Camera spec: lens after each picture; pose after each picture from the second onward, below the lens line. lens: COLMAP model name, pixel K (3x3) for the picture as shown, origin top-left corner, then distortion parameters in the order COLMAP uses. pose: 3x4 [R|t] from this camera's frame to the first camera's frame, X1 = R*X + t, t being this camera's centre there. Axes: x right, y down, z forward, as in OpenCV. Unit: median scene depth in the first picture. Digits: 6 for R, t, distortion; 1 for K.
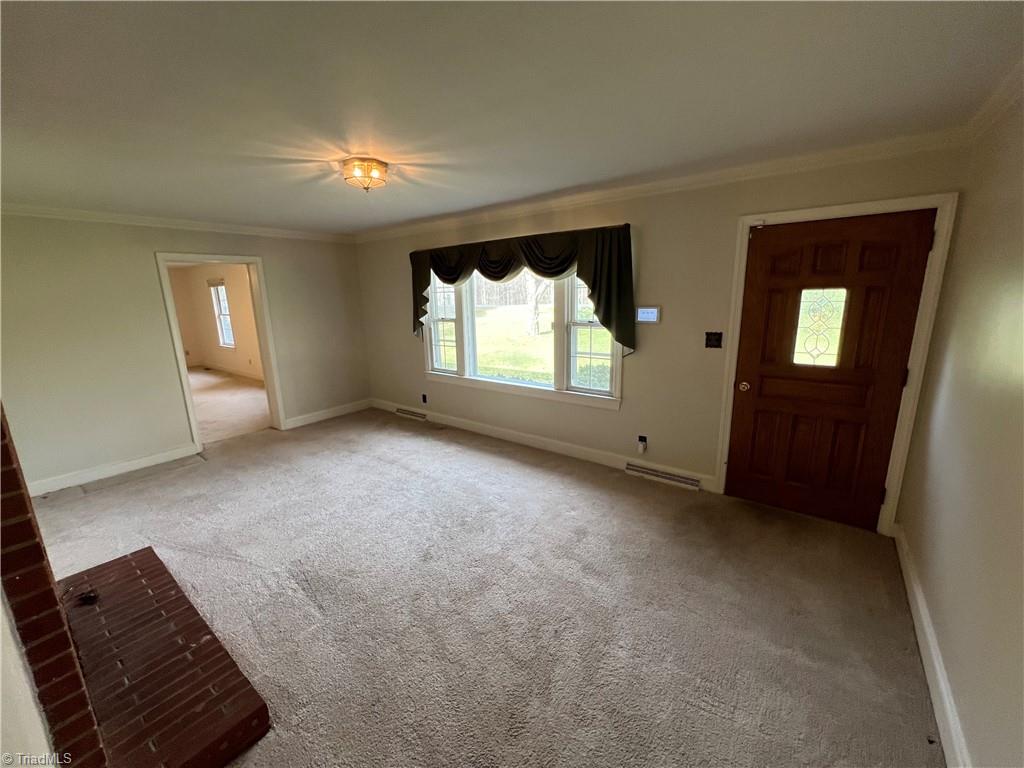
lens RADIAL K [[408.5, 0, 510.9], [0, 408.5, 385.4], [0, 0, 1]] dist [-0.006238, -0.000257]
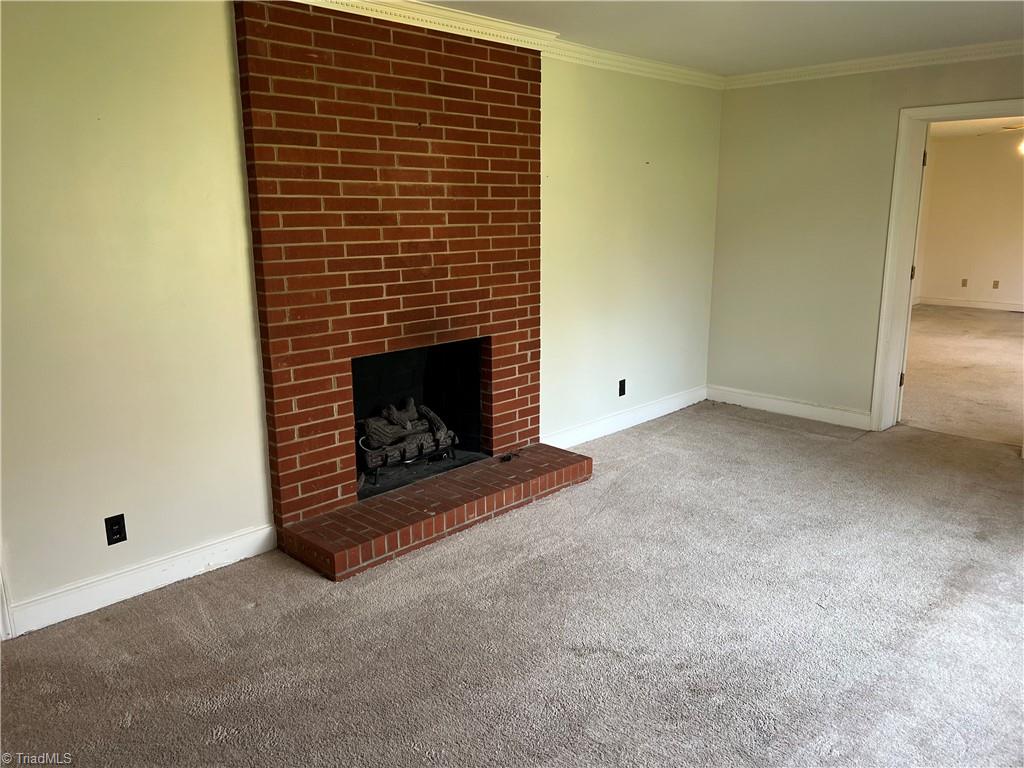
lens RADIAL K [[767.1, 0, 511.4], [0, 767.1, 378.5], [0, 0, 1]] dist [0.052152, -0.069870]
pose [[-0.121670, 0.244746, -0.961923, 0.540871], [-0.210649, 0.940680, 0.265985, -0.139139], [0.969960, 0.234991, -0.062898, 0.658189]]
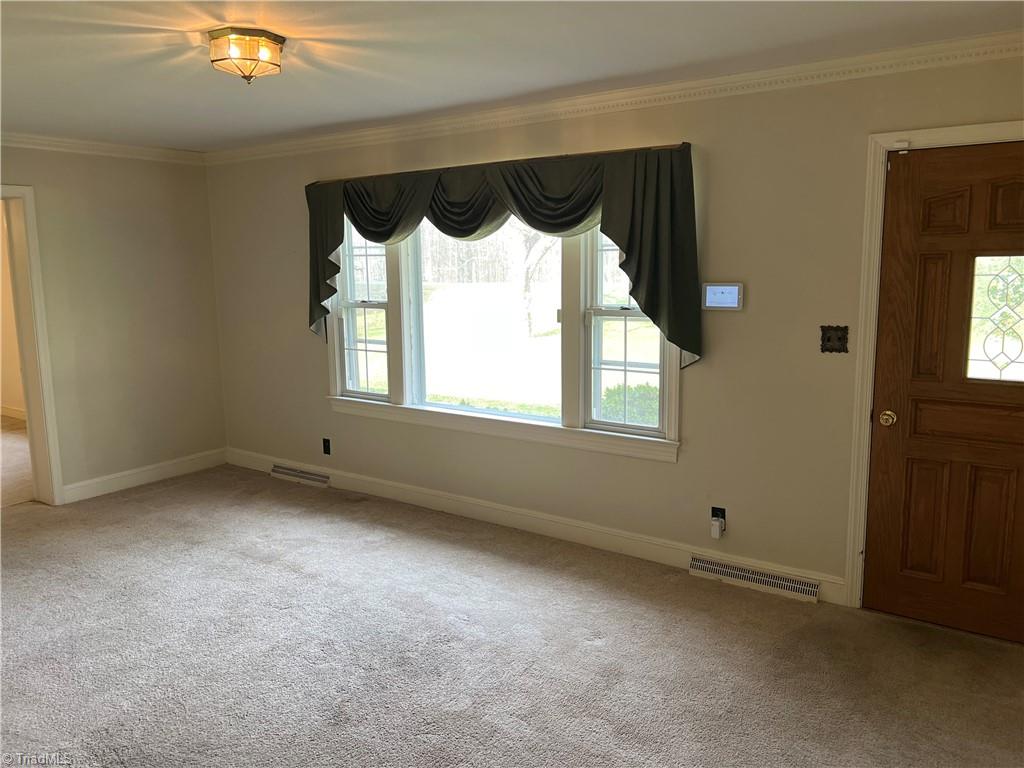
lens RADIAL K [[767.1, 0, 509.7], [0, 767.1, 380.6], [0, 0, 1]] dist [0.052152, -0.069870]
pose [[0.999097, 0.004795, 0.042212, -0.014282], [-0.001873, 0.997615, -0.068995, 0.022489], [-0.042442, 0.068854, 0.996724, -0.074214]]
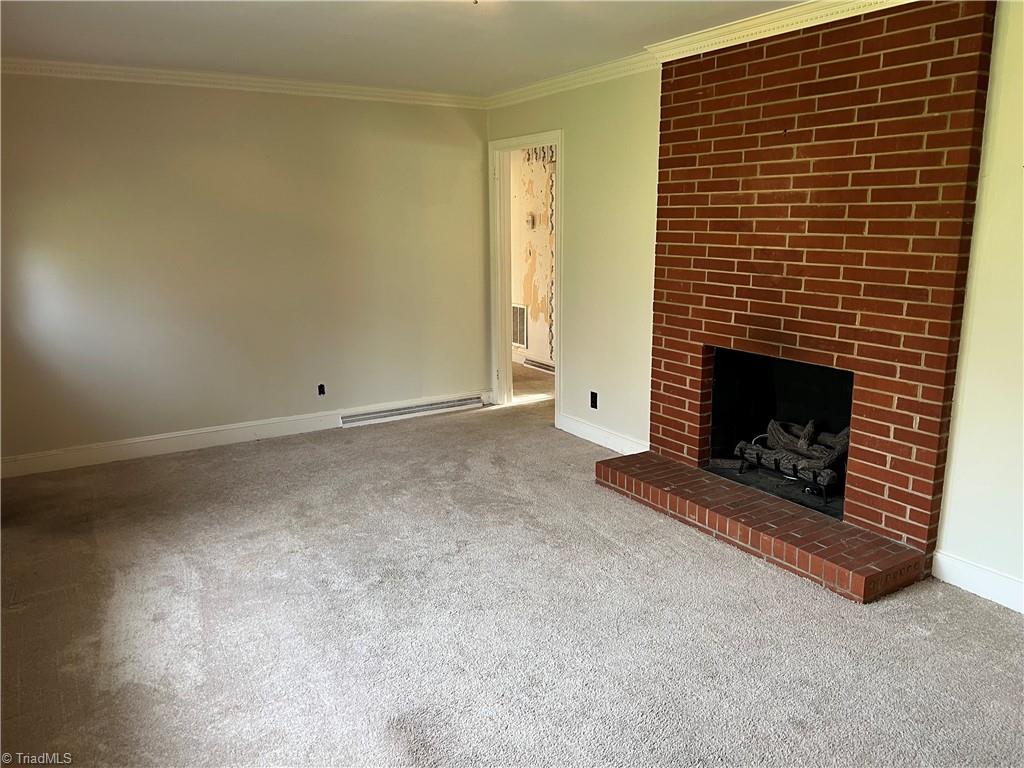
lens RADIAL K [[767.1, 0, 516.2], [0, 767.1, 374.4], [0, 0, 1]] dist [0.052152, -0.069870]
pose [[-0.937778, -0.041291, 0.344772, -0.570767], [0.103148, 0.914959, 0.390141, -0.301108], [-0.331562, 0.401428, -0.853770, 1.520656]]
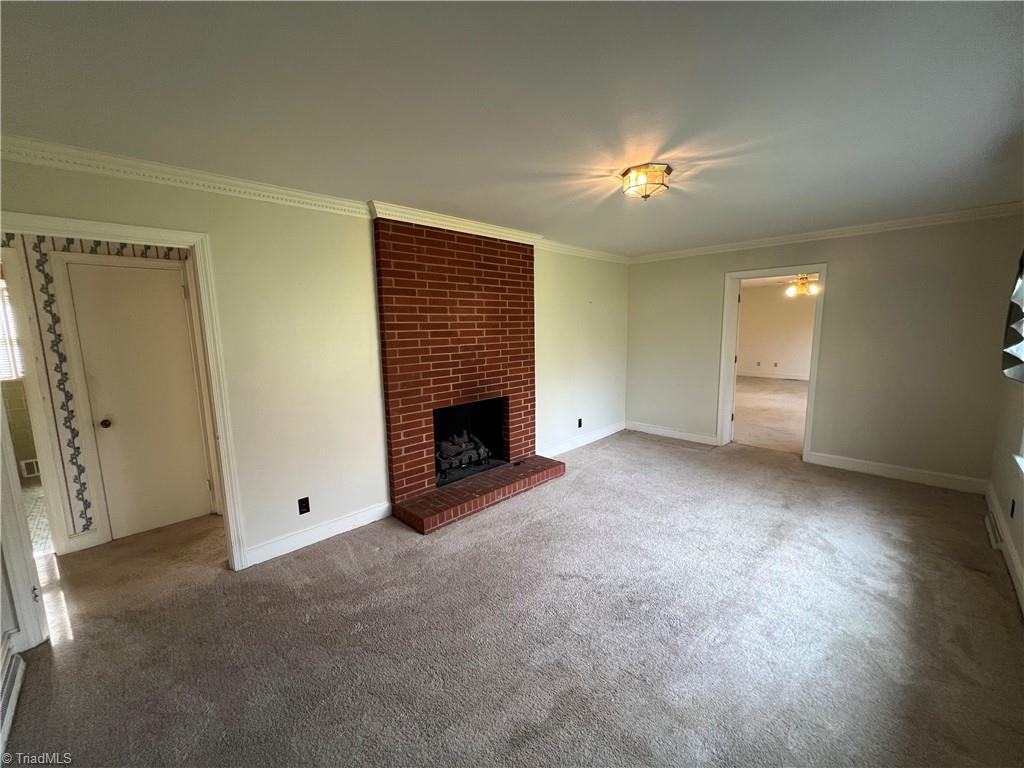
lens RADIAL K [[408.5, 0, 505.8], [0, 408.5, 384.9], [0, 0, 1]] dist [-0.006238, -0.000257]
pose [[-0.141561, 0.171616, -0.974940, 0.507230], [-0.197207, 0.960229, 0.197661, -0.134937], [0.970088, 0.220246, -0.102087, 0.640508]]
